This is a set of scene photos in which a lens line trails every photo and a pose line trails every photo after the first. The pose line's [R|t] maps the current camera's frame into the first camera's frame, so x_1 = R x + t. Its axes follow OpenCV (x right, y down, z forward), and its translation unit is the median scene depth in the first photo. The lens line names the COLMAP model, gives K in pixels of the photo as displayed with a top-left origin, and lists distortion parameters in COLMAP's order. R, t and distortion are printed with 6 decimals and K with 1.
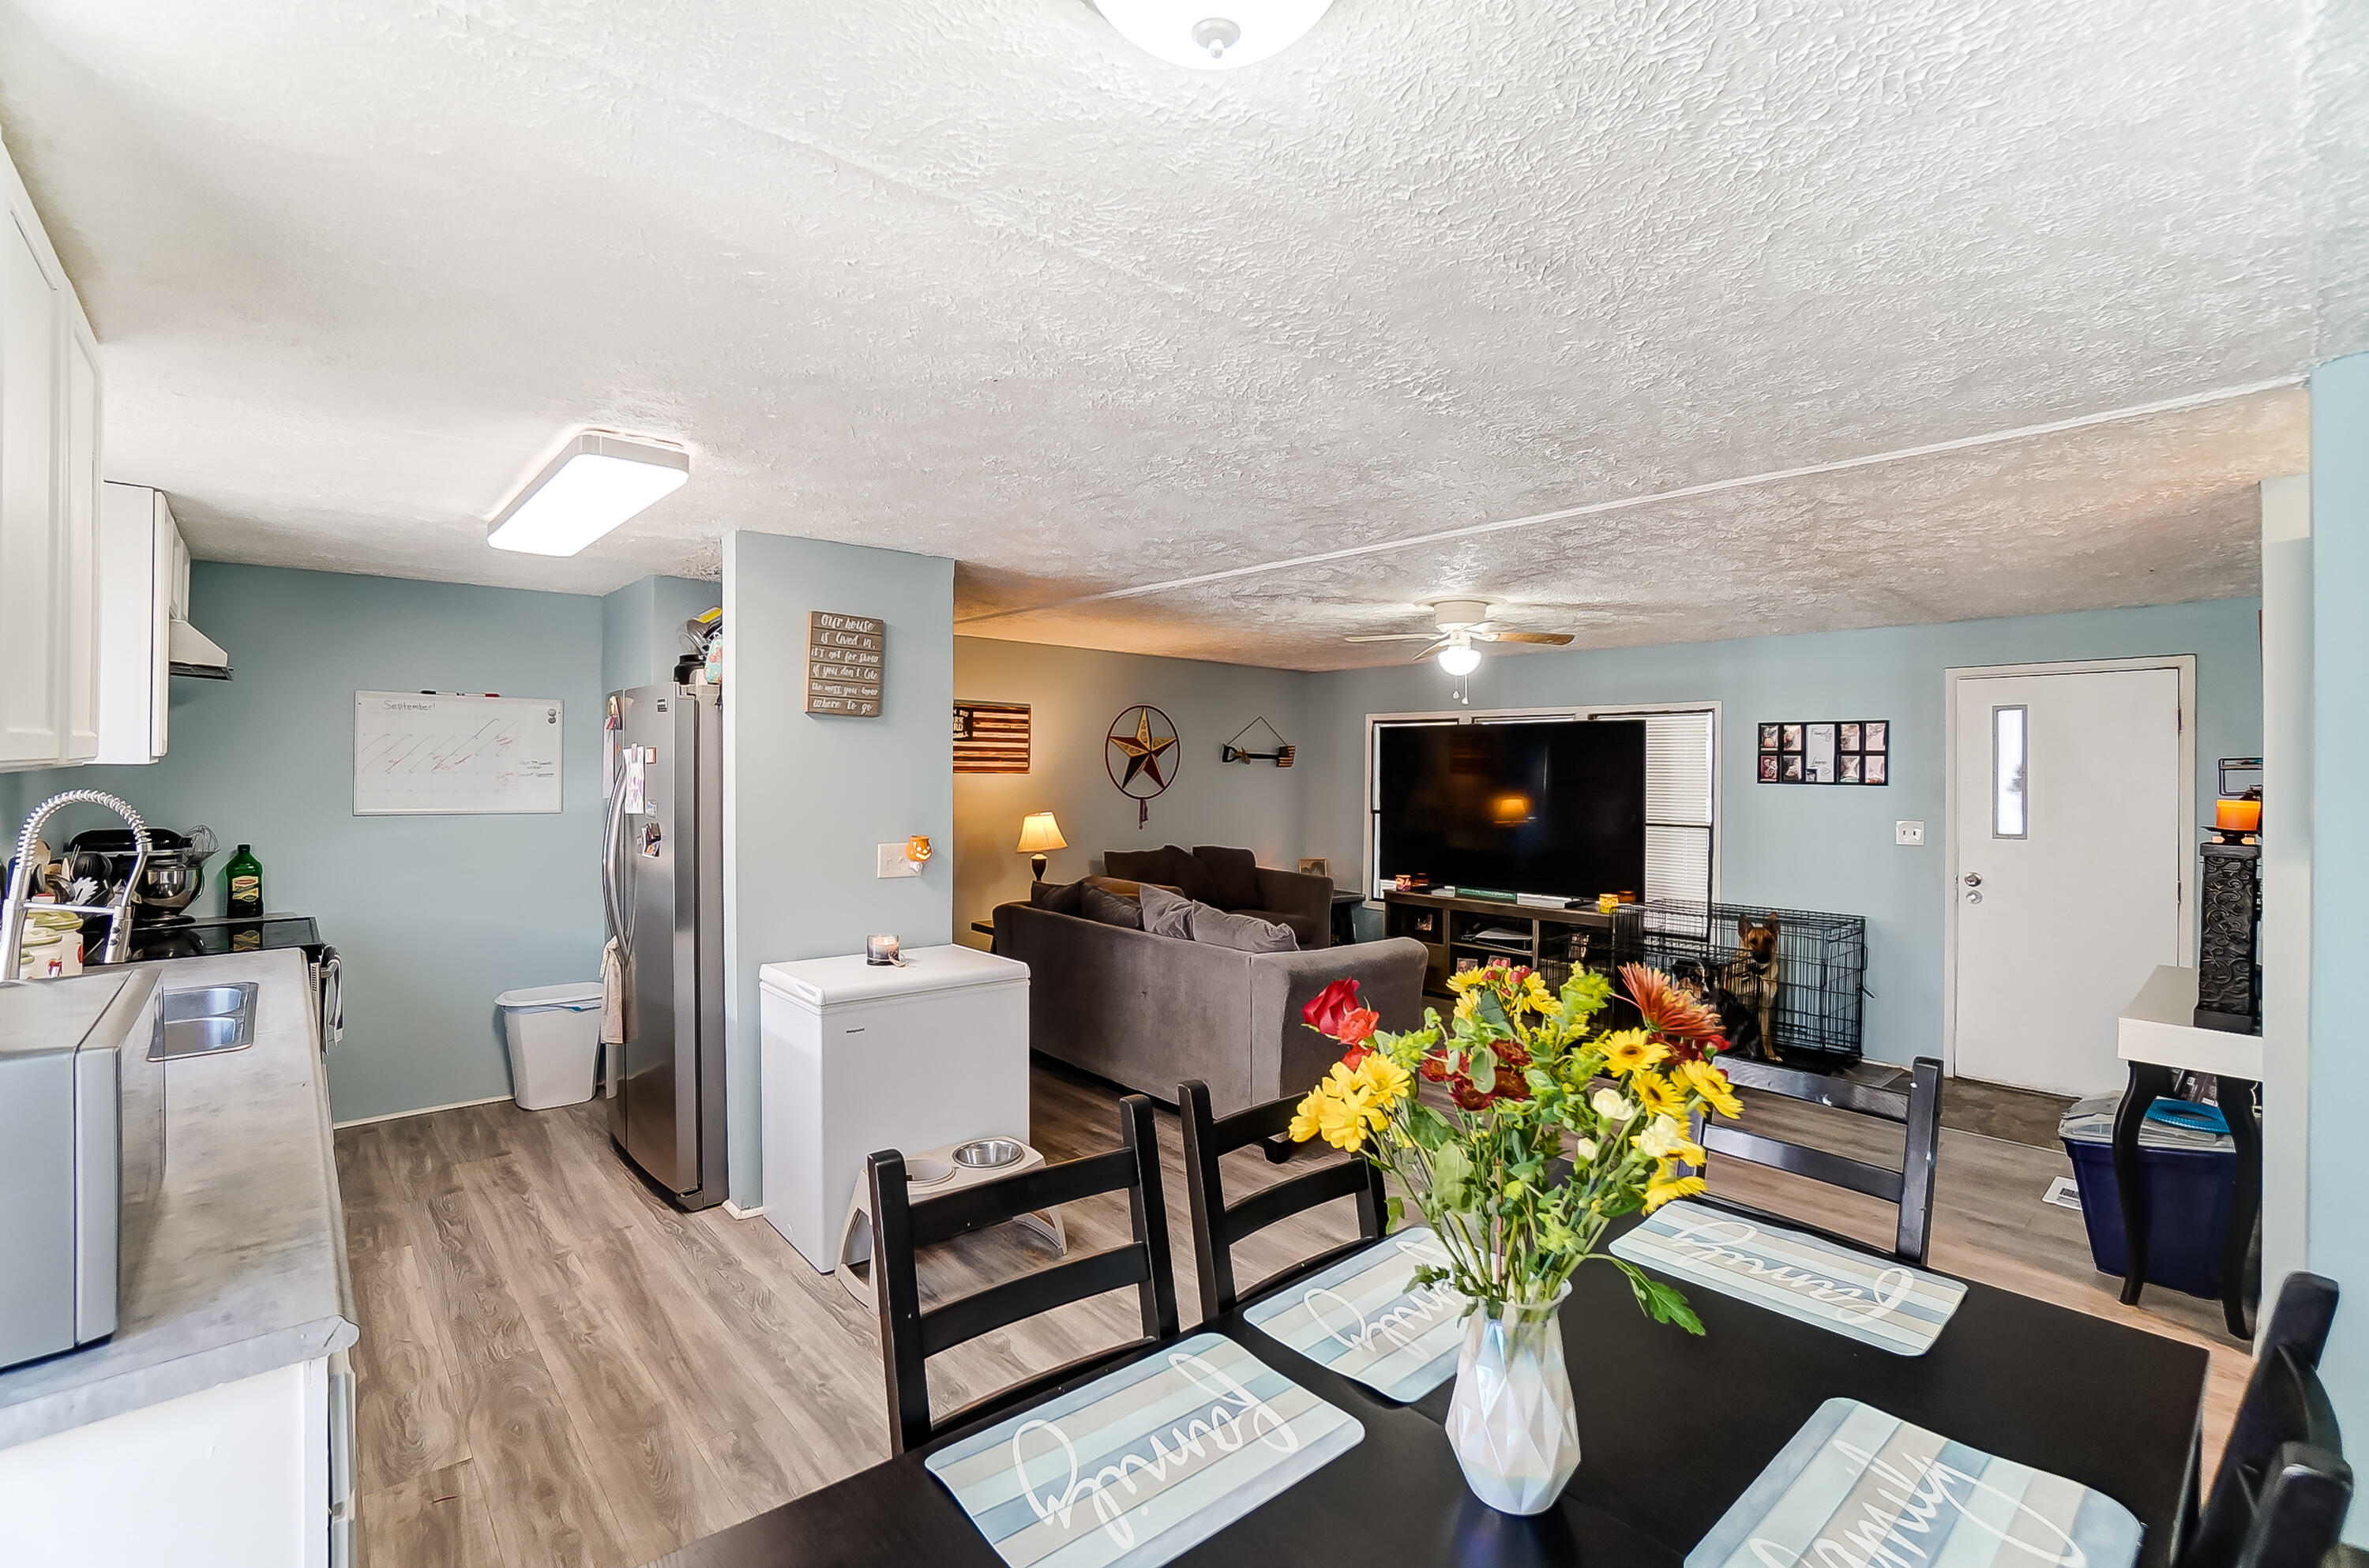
lens RADIAL K [[1049.5, 0, 1169.2], [0, 1049.5, 778.1], [0, 0, 1]] dist [-0.064370, 0.021045]
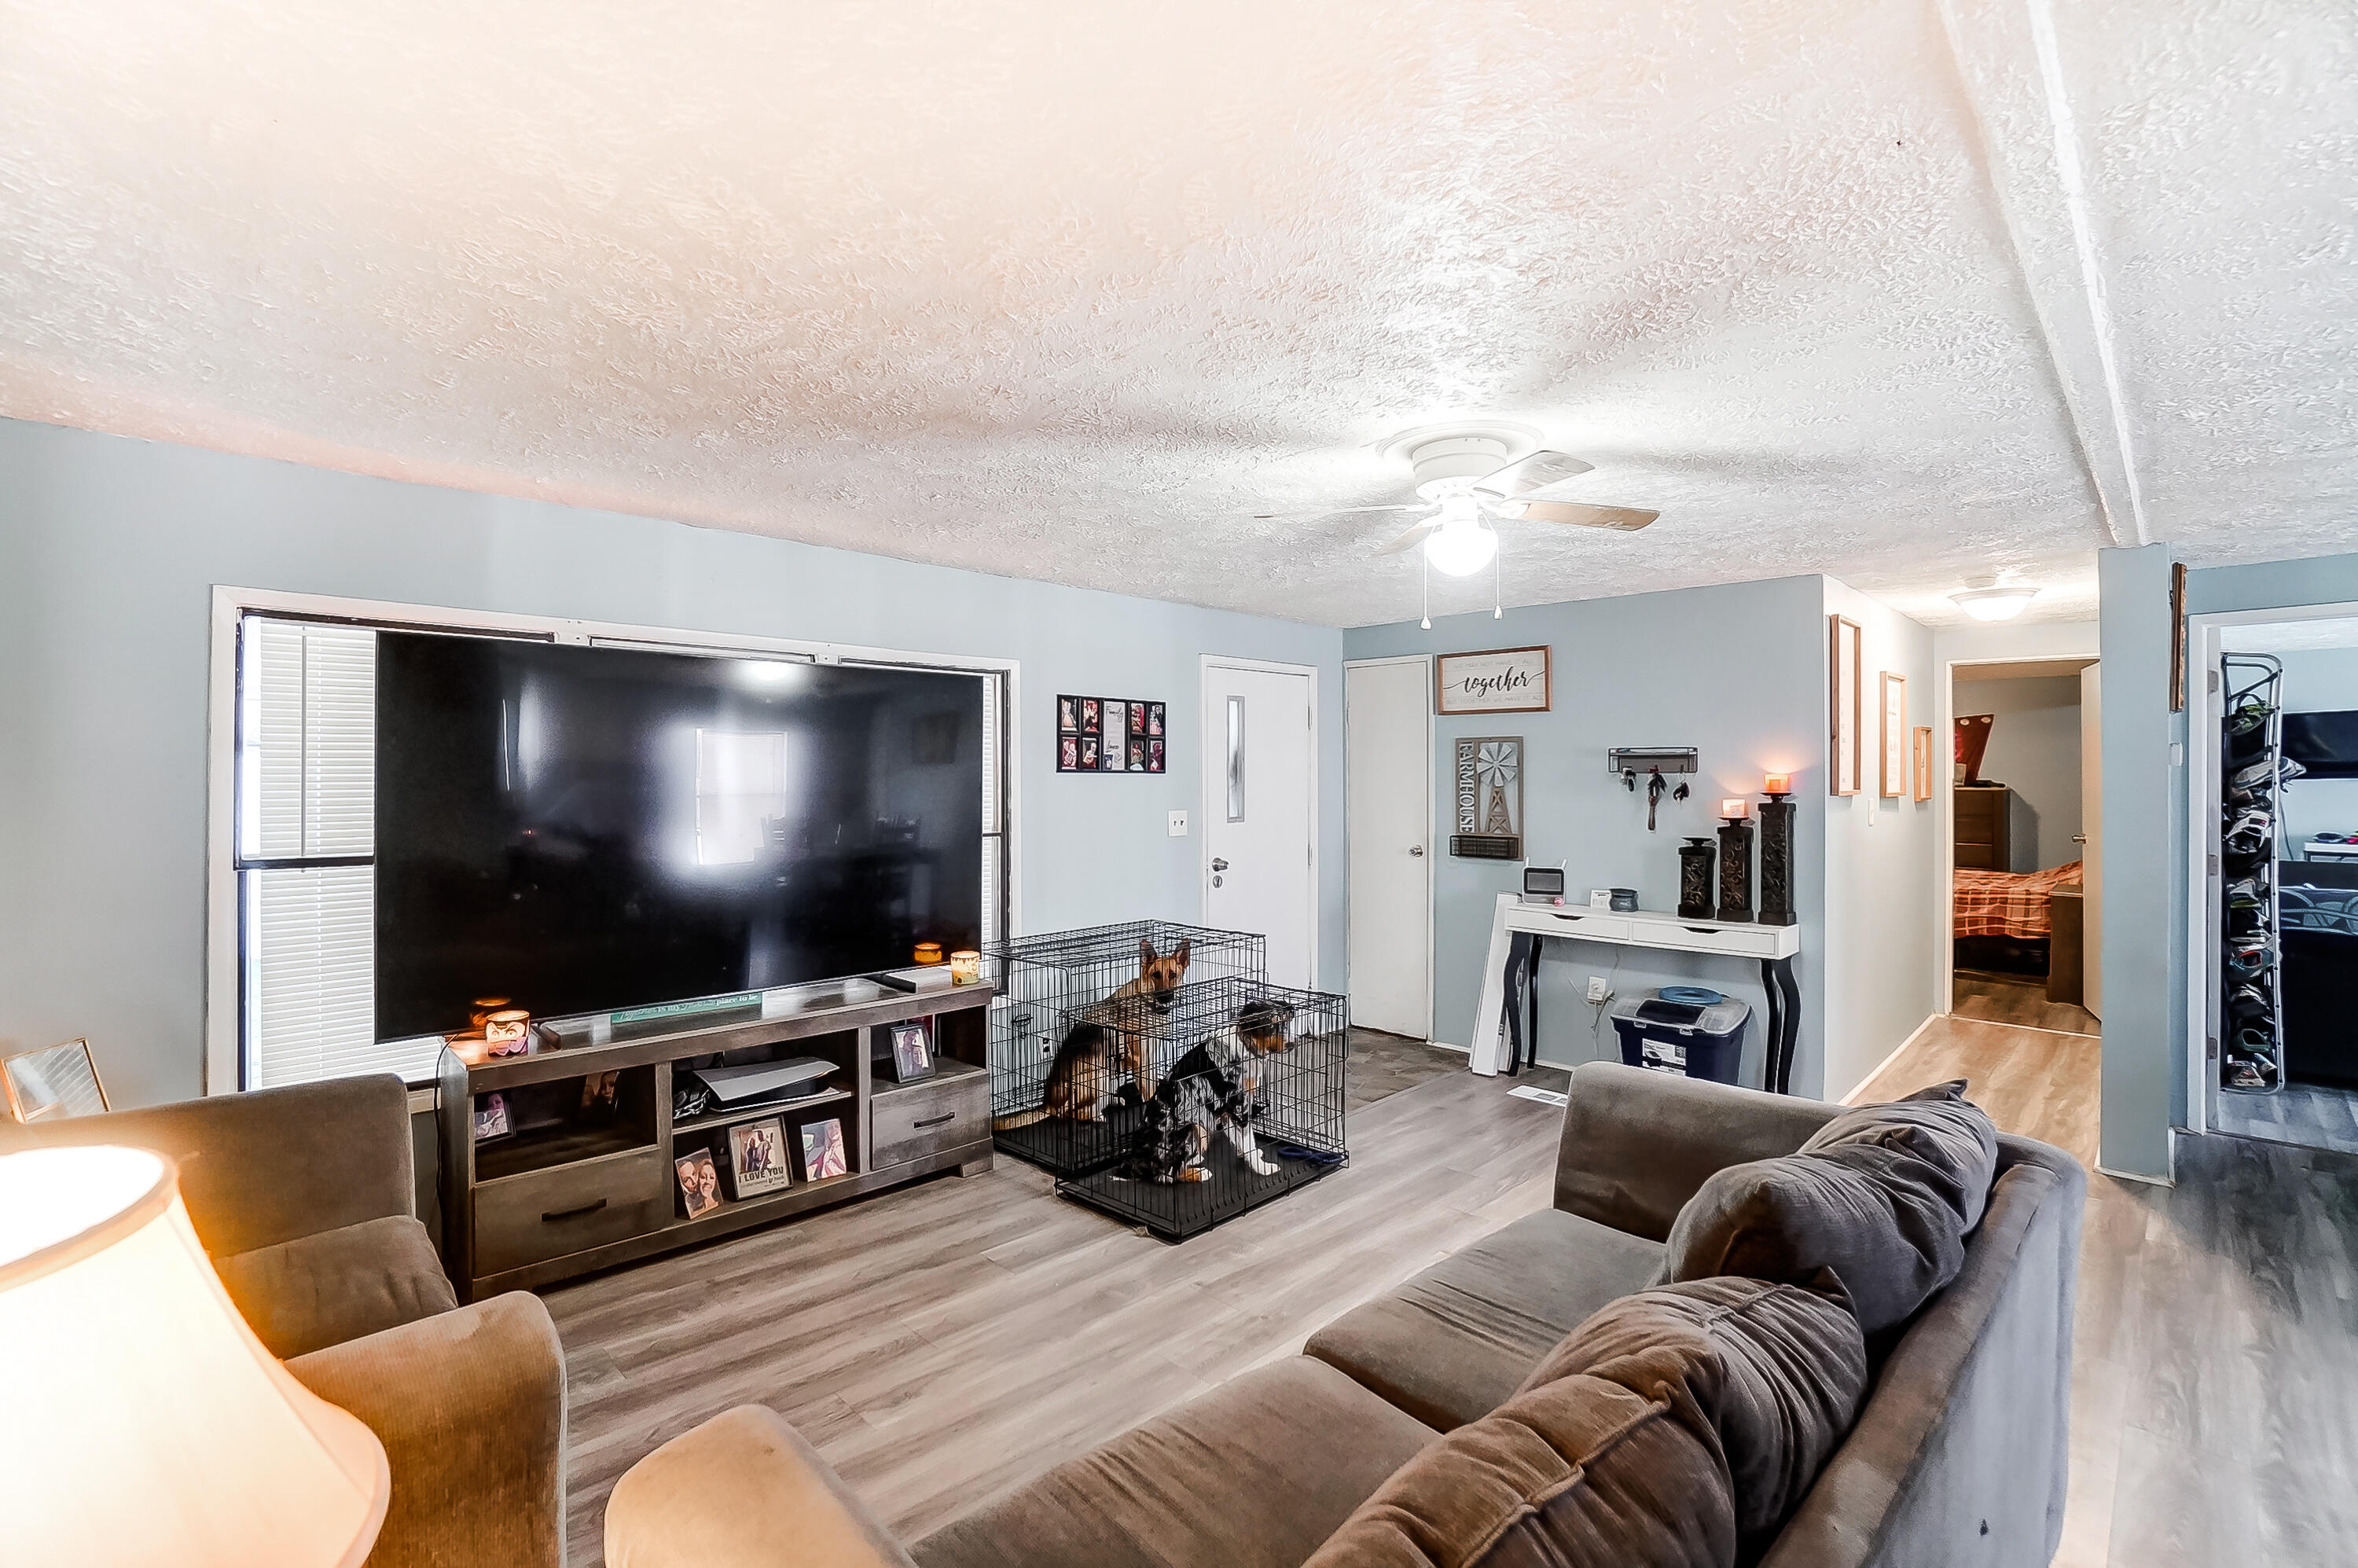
lens RADIAL K [[1044.7, 0, 1163.8], [0, 1044.7, 778.1], [0, 0, 1]] dist [-0.064370, 0.021045]
pose [[-0.050583, -0.009495, 0.998675, -0.224681], [0.007585, 0.999922, 0.009891, 0.002288], [-0.998691, 0.008075, -0.050507, 1.001260]]
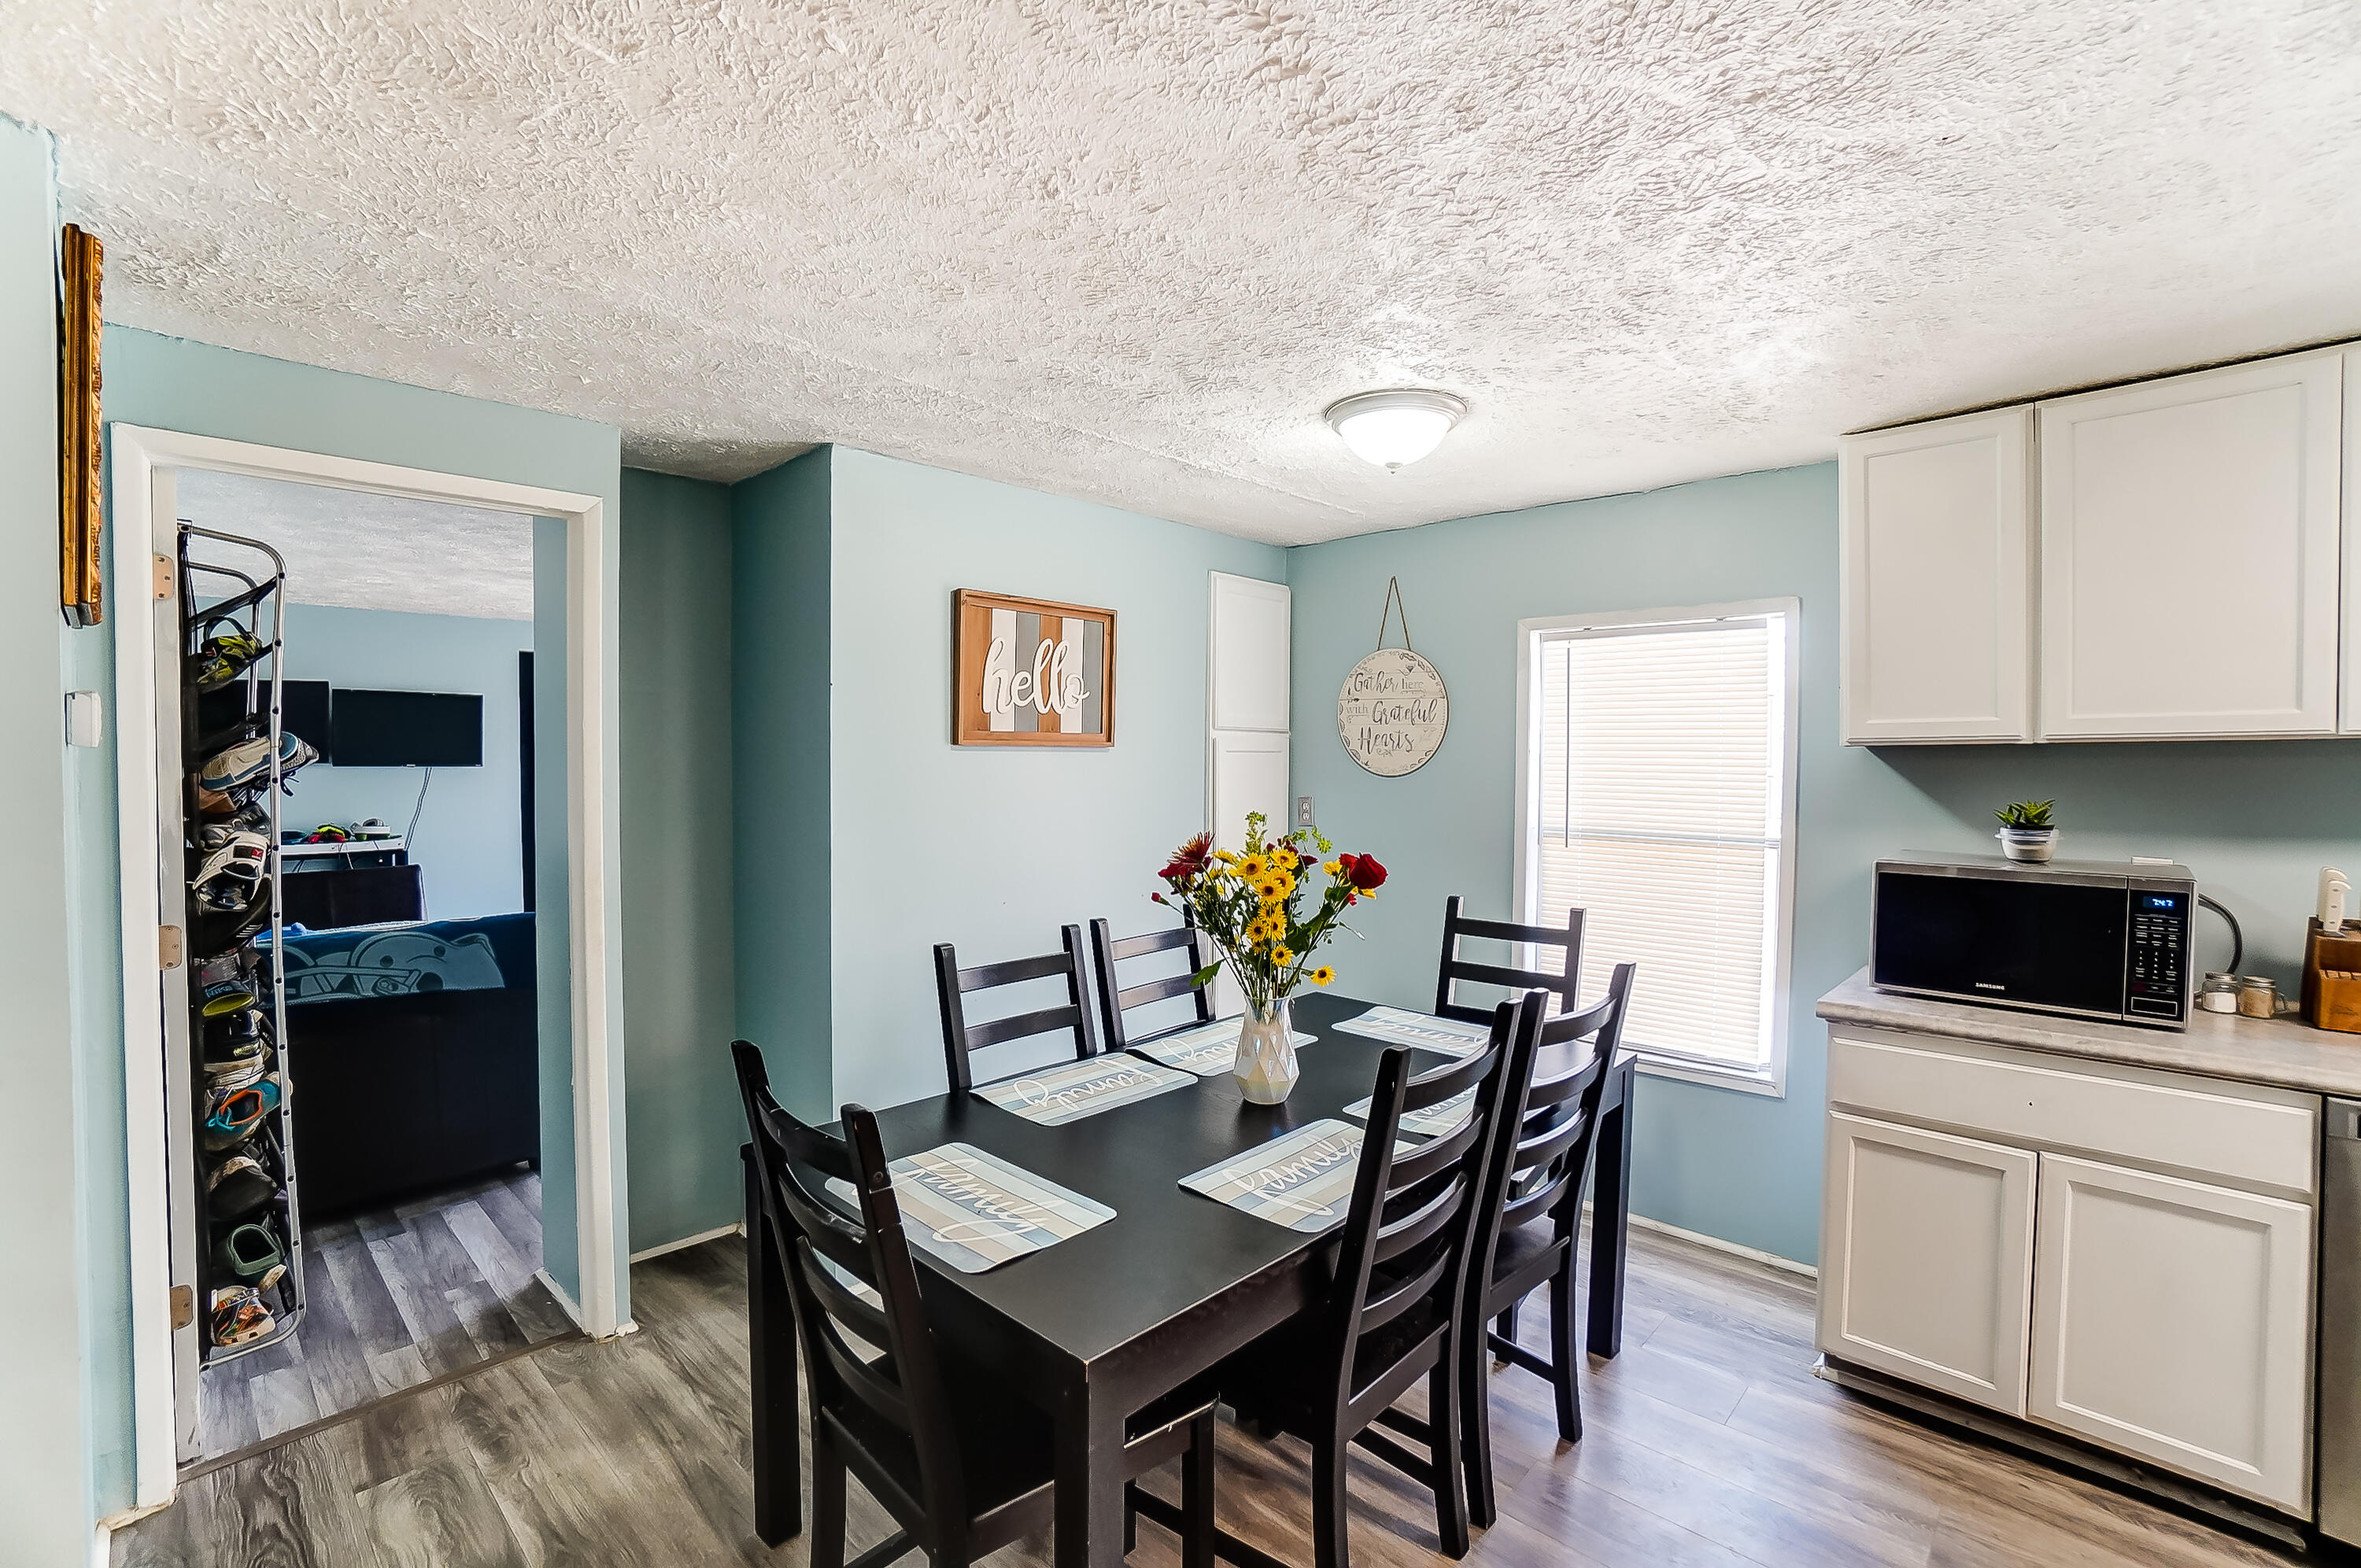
lens RADIAL K [[1045.9, 0, 1165.3], [0, 1045.9, 778.1], [0, 0, 1]] dist [-0.064370, 0.021045]
pose [[-0.996217, -0.005188, -0.086741, 0.139234], [-0.007710, 0.999556, 0.028768, 0.004133], [0.086554, 0.029328, -0.995815, 0.586560]]
